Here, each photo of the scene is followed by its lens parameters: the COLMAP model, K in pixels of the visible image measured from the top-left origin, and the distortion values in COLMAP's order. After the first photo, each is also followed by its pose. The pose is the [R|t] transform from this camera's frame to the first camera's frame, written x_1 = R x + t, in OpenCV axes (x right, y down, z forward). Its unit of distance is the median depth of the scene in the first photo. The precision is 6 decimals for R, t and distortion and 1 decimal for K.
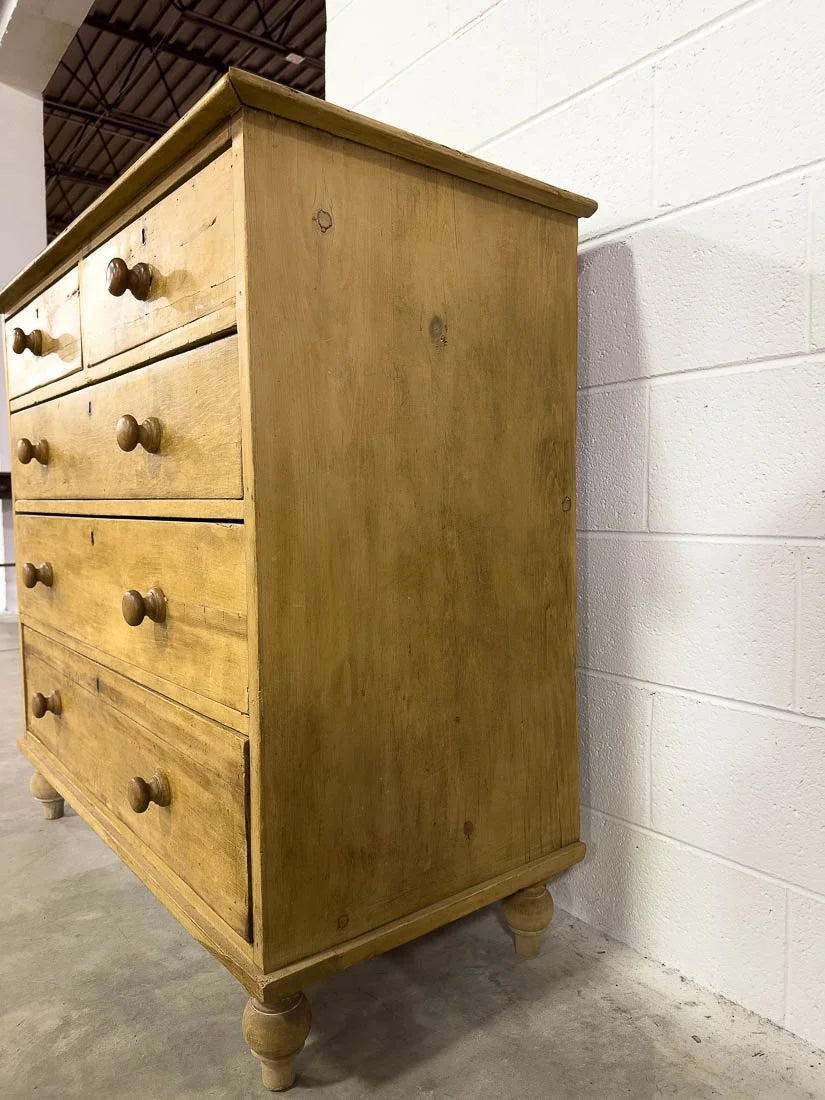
lens RADIAL K [[765.2, 0, 421.7], [0, 765.2, 558.1], [0, 0, 1]] dist [0.086886, -0.107356]
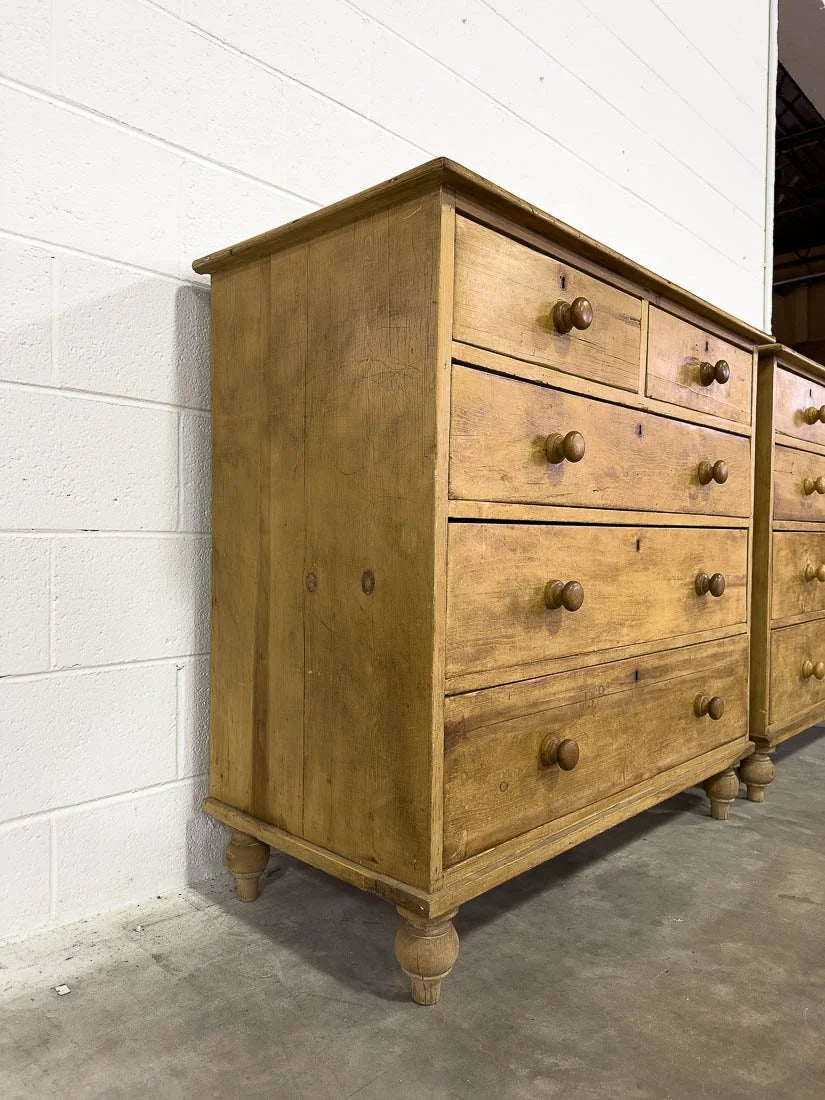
lens RADIAL K [[765.2, 0, 416.6], [0, 765.2, 554.4], [0, 0, 1]] dist [0.086886, -0.107356]
pose [[-0.132111, -0.029903, 0.990784, -1.990157], [0.054414, 0.997819, 0.037371, -0.094445], [-0.989740, 0.058850, -0.130196, 1.958654]]
